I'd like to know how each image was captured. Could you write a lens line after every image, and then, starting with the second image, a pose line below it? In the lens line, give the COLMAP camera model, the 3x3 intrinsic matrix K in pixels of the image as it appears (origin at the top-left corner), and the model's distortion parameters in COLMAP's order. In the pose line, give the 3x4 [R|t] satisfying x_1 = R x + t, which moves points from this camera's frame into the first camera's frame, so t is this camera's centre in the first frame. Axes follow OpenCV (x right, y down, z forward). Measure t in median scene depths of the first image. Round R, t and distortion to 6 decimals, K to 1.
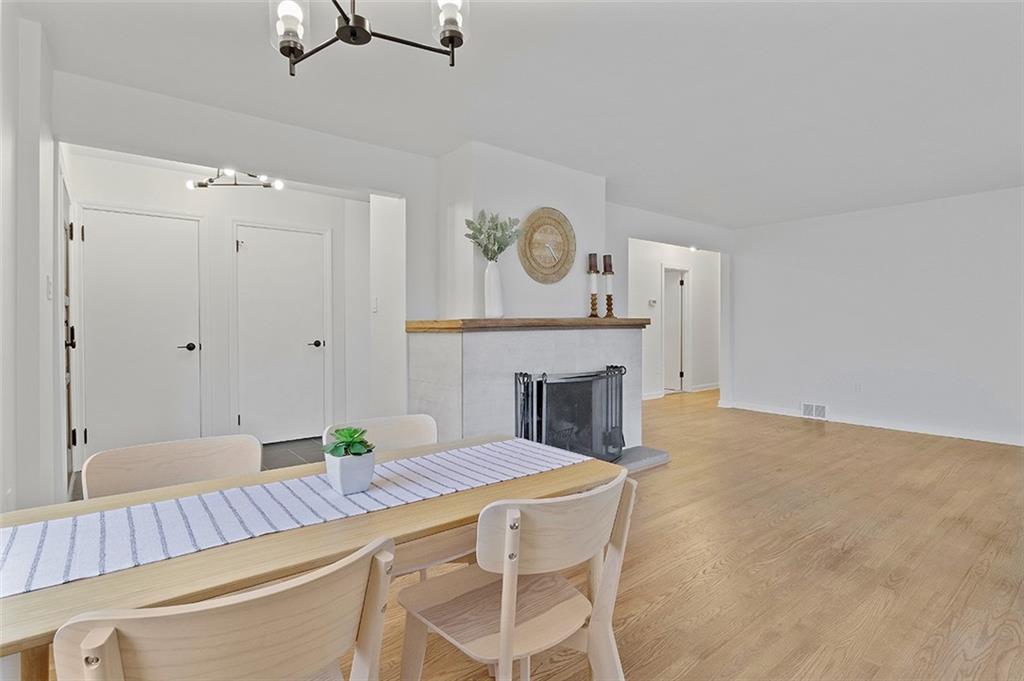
lens RADIAL K [[513.3, 0, 512.6], [0, 513.3, 332.8], [0, 0, 1]] dist [-0.001491, -0.001282]
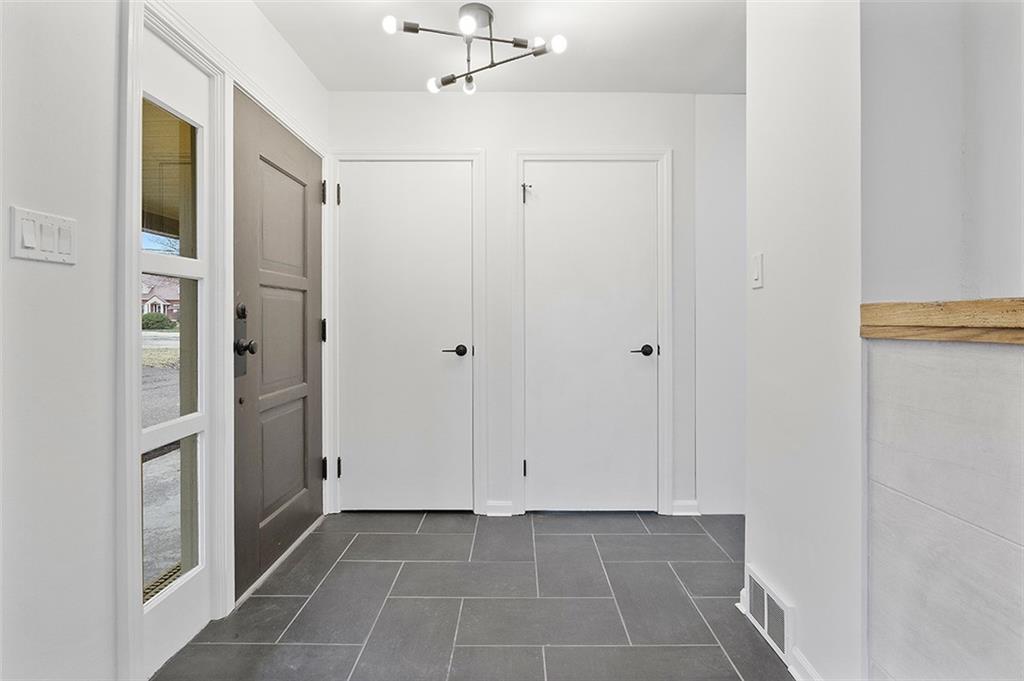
lens RADIAL K [[513.3, 0, 519.8], [0, 513.3, 315.1], [0, 0, 1]] dist [-0.001491, -0.001282]
pose [[0.783173, -0.004046, -0.621791, -0.170332], [-0.010003, 0.999767, -0.019105, -0.007378], [0.621723, 0.021183, 0.782950, 0.583184]]
